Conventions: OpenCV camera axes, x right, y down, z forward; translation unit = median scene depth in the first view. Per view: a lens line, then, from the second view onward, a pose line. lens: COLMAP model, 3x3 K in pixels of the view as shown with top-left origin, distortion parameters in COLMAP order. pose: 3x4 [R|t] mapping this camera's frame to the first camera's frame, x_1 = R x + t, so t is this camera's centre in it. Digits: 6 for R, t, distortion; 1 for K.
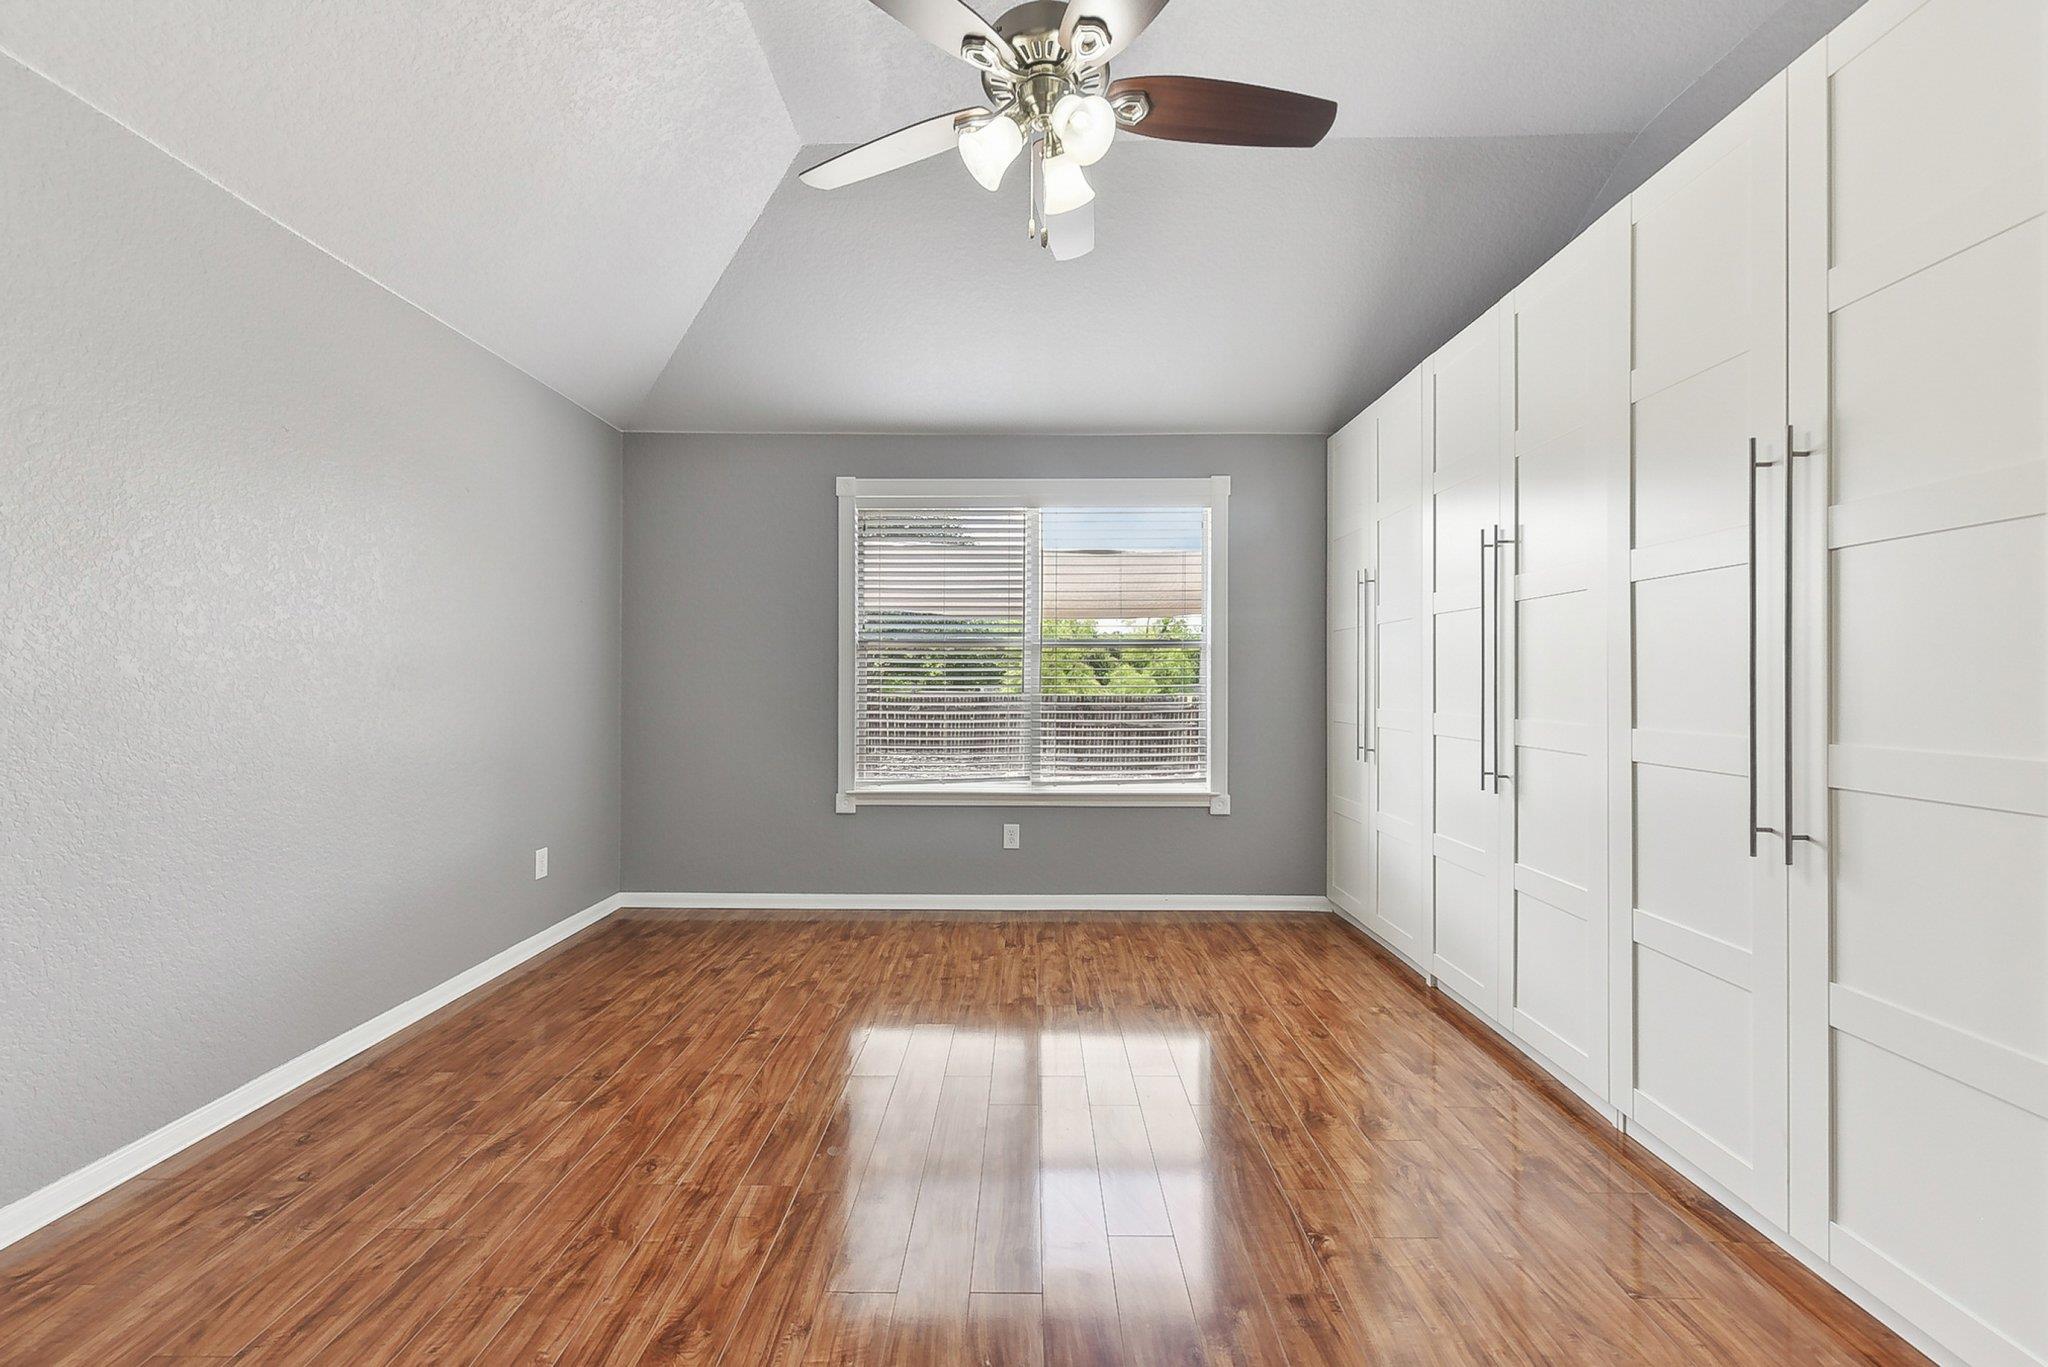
lens RADIAL K [[823.2, 0, 1010.4], [0, 823.2, 684.4], [0, 0, 1]] dist [0.008880, -0.002519]
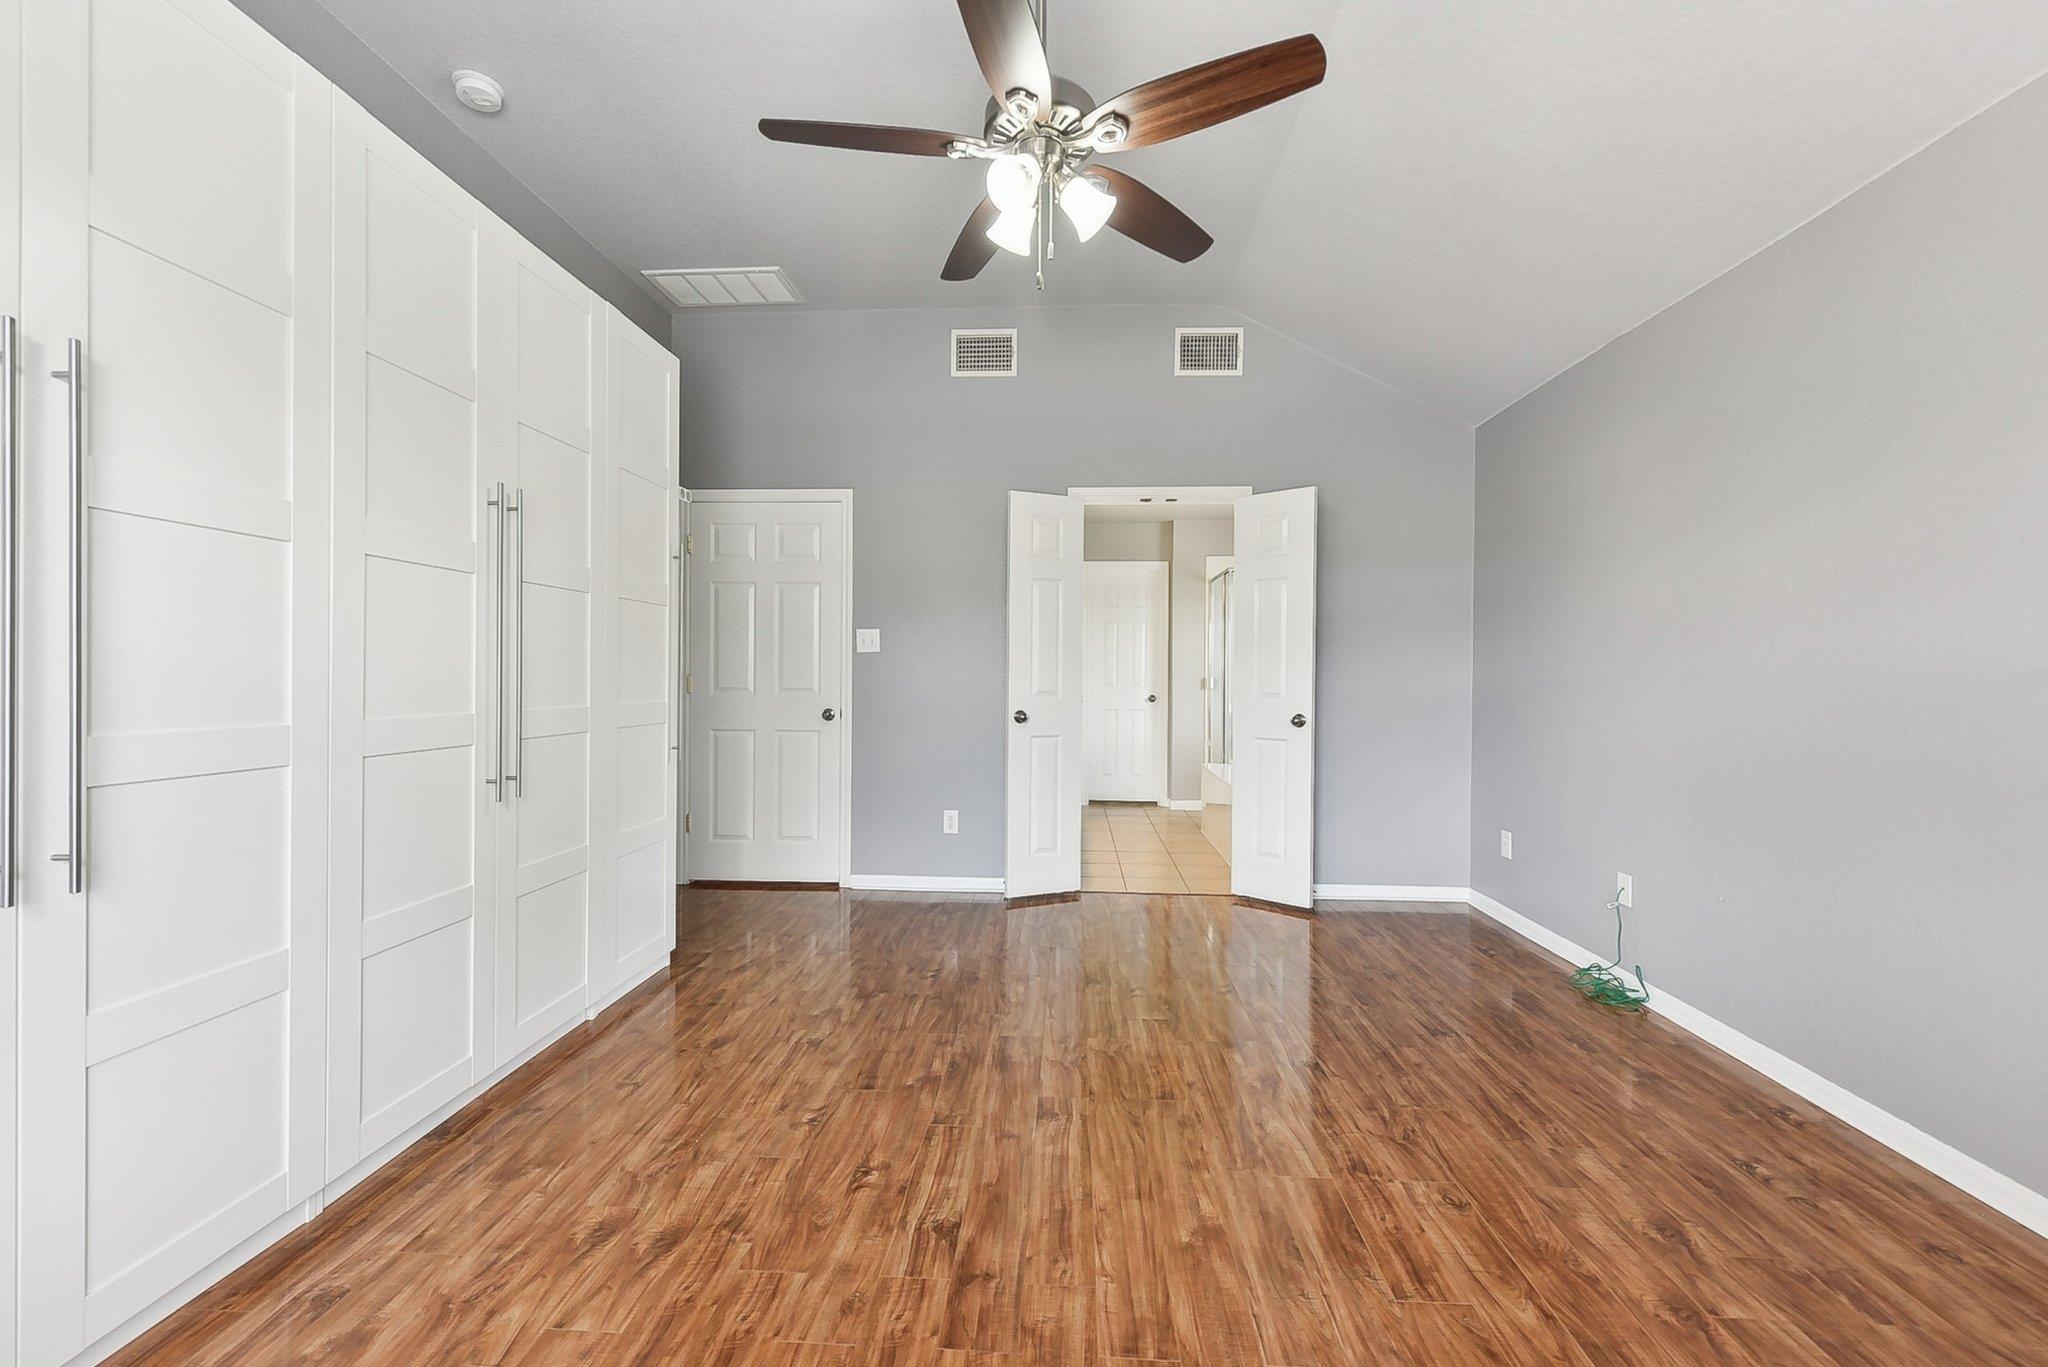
lens RADIAL K [[823.2, 0, 1034.4], [0, 823.2, 673.0], [0, 0, 1]] dist [0.008880, -0.002519]
pose [[-0.999686, -0.009397, 0.023208, 0.015495], [-0.009381, 0.999956, 0.000830, -0.004067], [-0.023214, 0.000612, -0.999730, 1.875978]]
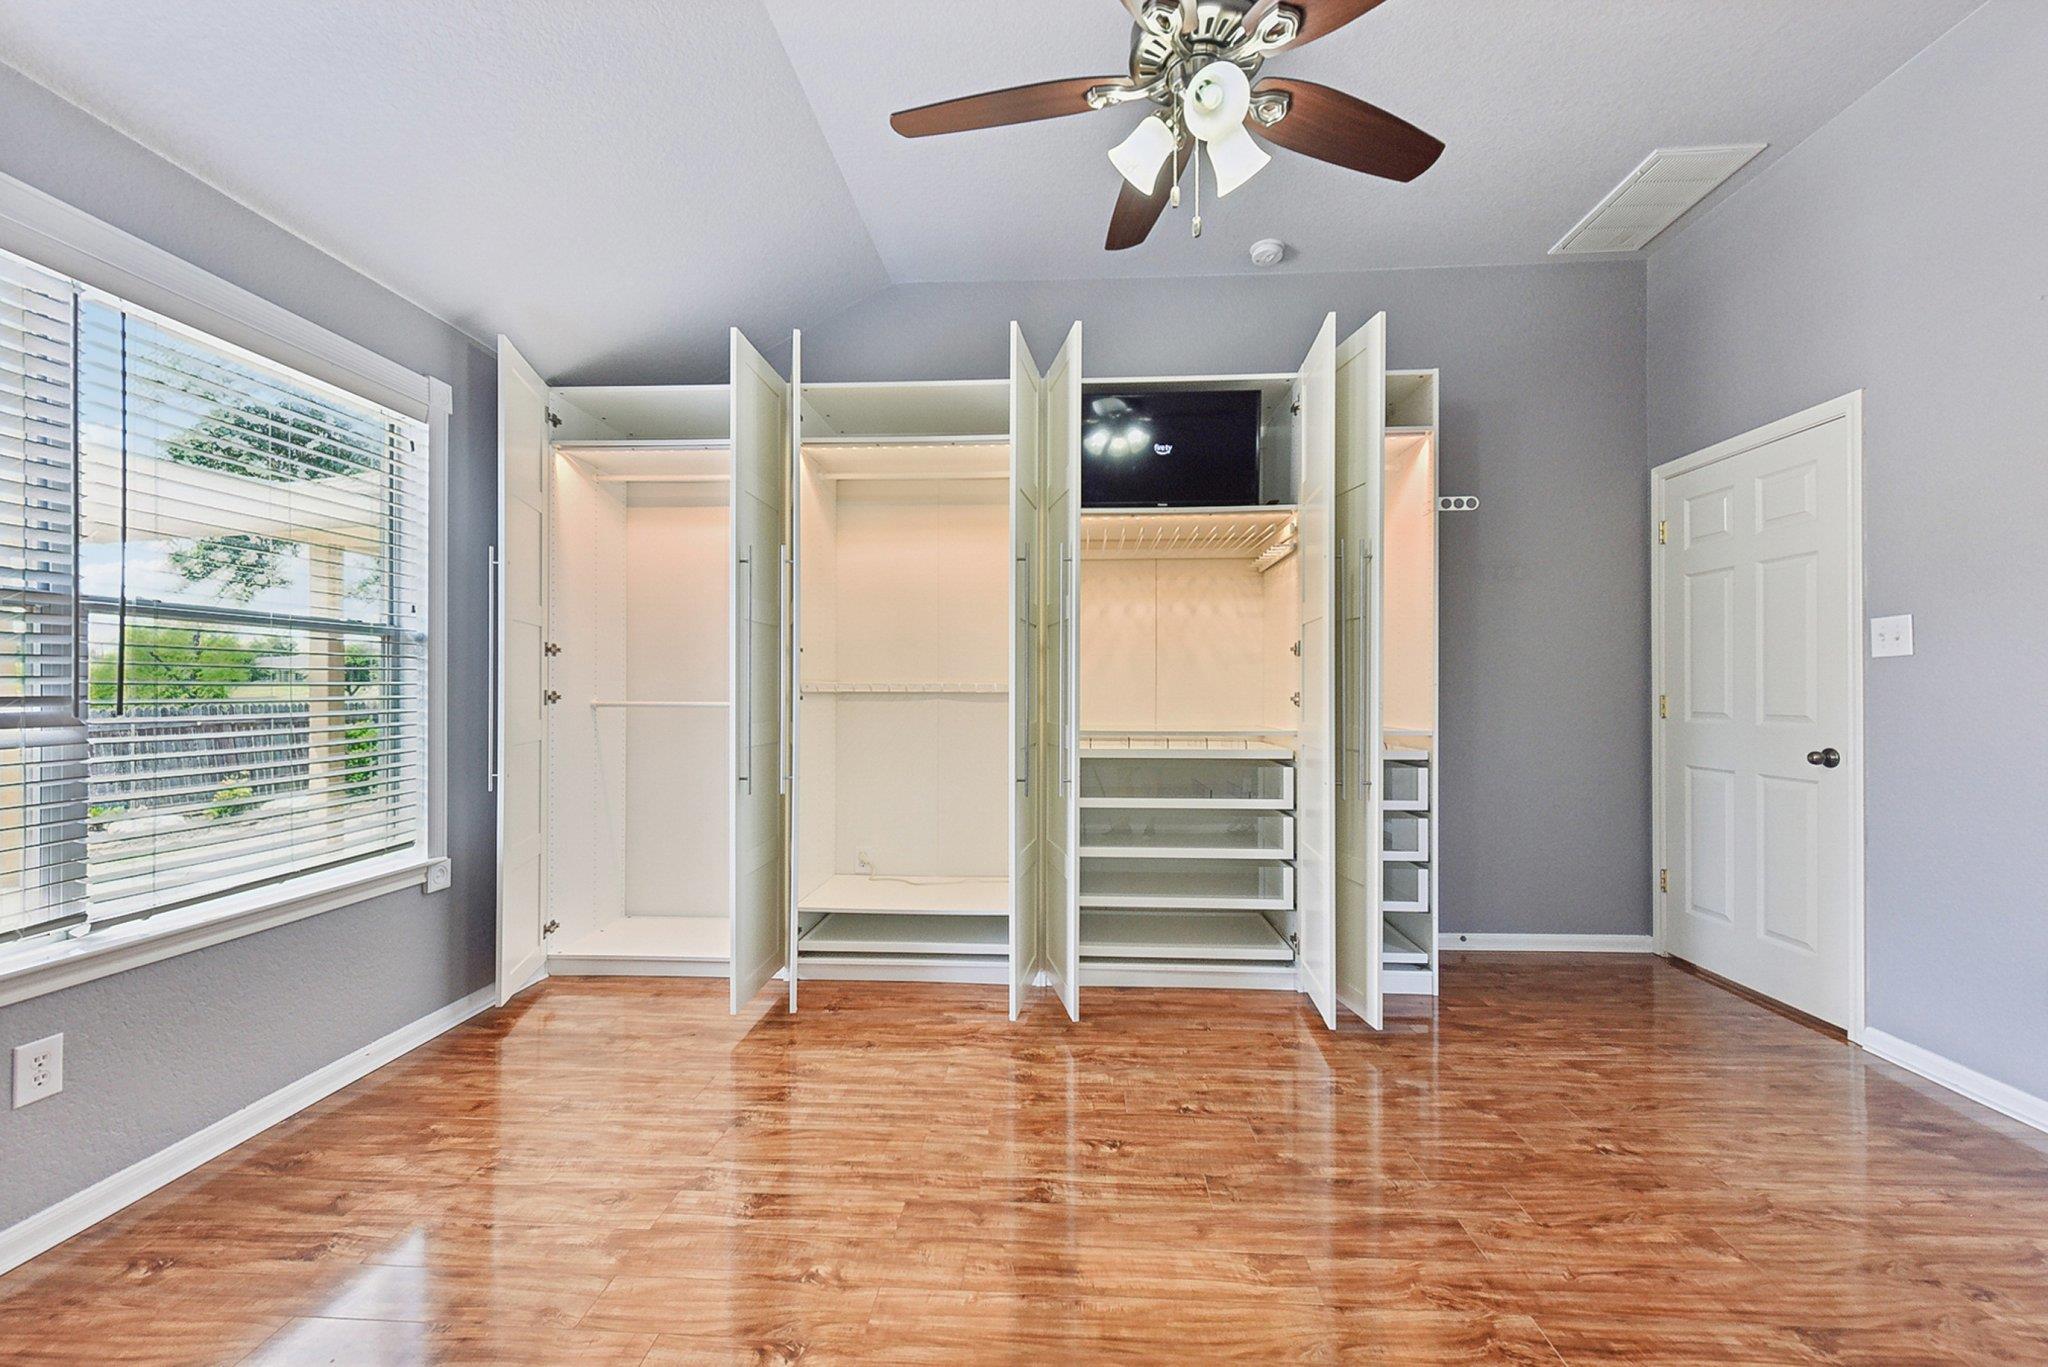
lens RADIAL K [[823.2, 0, 1023.7], [0, 823.2, 688.7], [0, 0, 1]] dist [0.008880, -0.002519]
pose [[0.034801, 0.002206, 0.999392, -0.814892], [0.003752, 0.999990, -0.002338, -0.005470], [-0.999387, 0.003831, 0.034792, 1.019867]]
